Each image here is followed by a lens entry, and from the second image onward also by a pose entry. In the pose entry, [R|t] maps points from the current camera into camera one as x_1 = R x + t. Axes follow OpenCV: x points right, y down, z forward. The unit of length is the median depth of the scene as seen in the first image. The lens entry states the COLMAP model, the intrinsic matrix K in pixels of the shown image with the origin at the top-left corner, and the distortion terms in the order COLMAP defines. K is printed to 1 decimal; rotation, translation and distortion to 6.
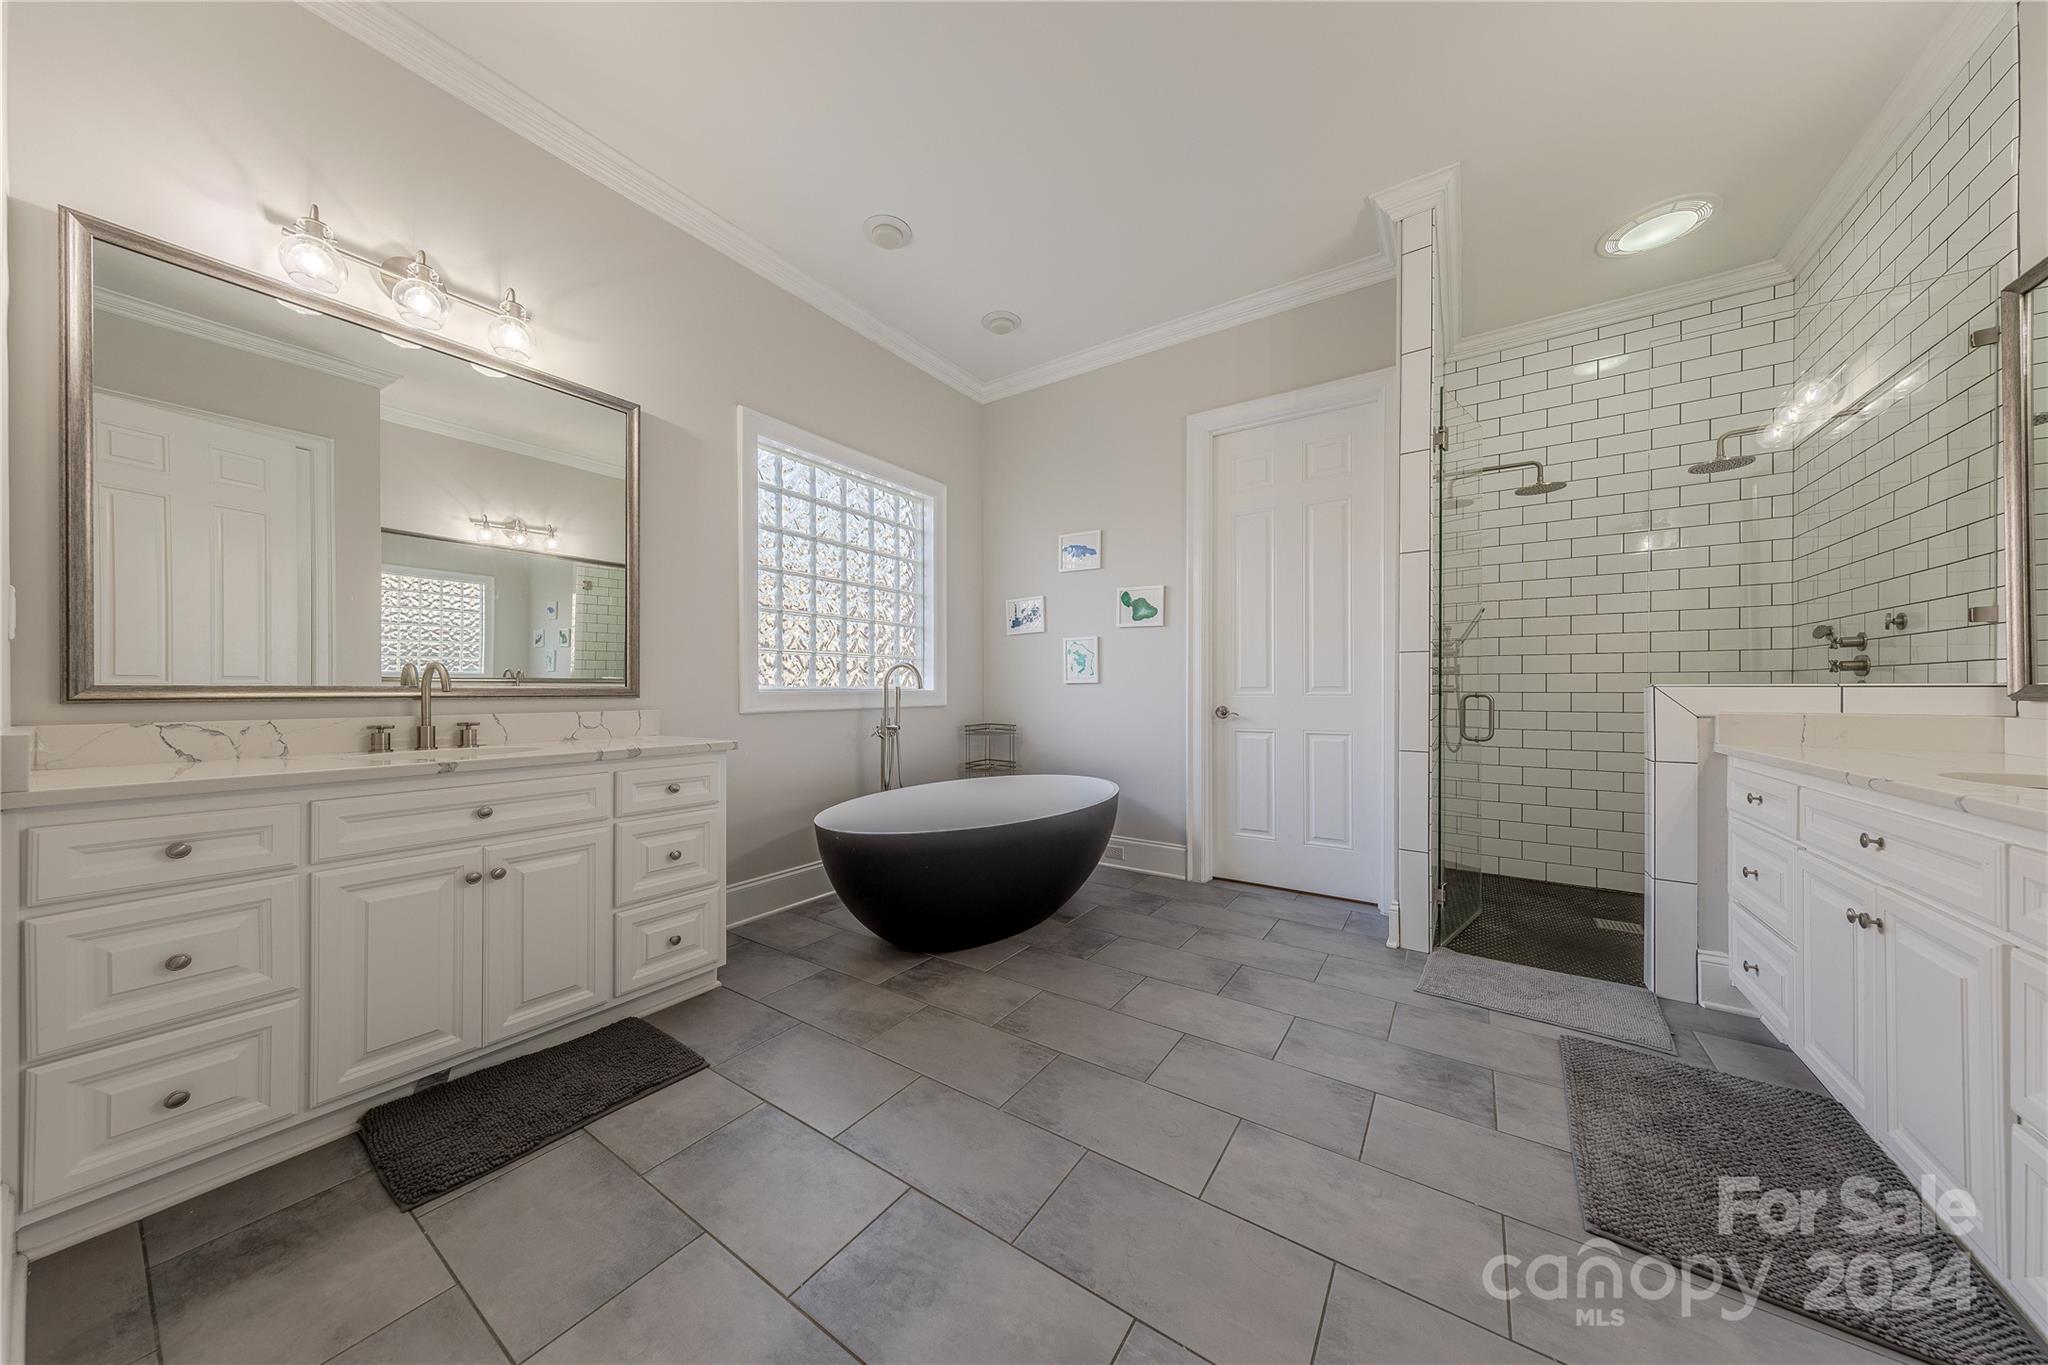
lens RADIAL K [[647.2, 0, 1022.5], [0, 647.2, 687.6], [0, 0, 1]] dist [0.002180, -0.000066]
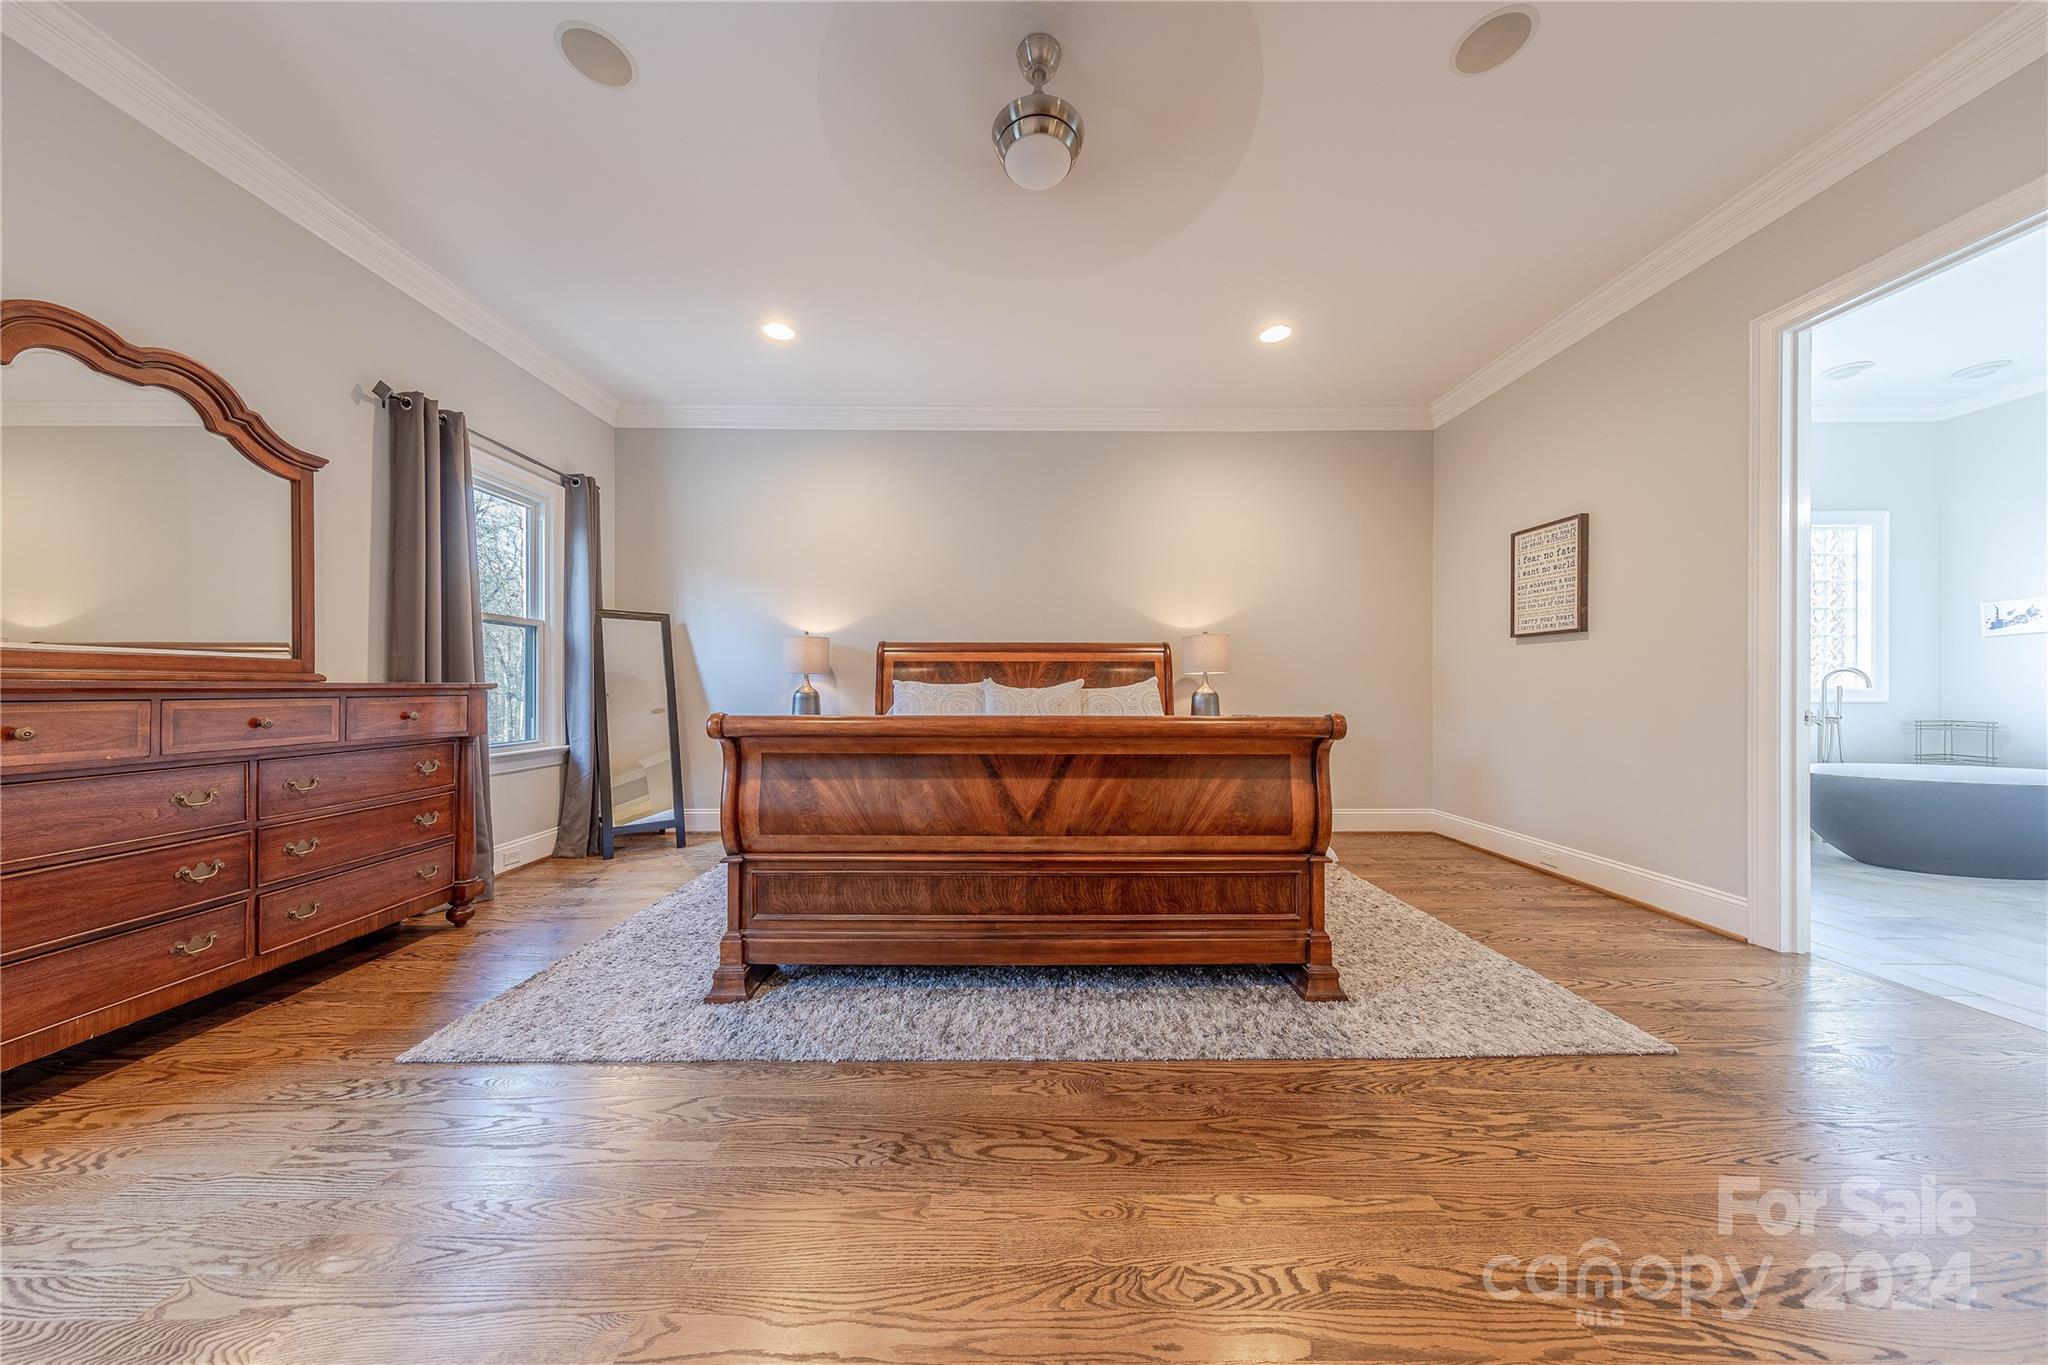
lens RADIAL K [[647.2, 0, 1028.5], [0, 647.2, 686.1], [0, 0, 1]] dist [0.002180, -0.000066]
pose [[0.559014, 0.002839, -0.829153, -0.014341], [-0.000446, 0.999995, 0.003124, -0.004372], [0.829158, -0.001376, 0.559013, -0.879298]]
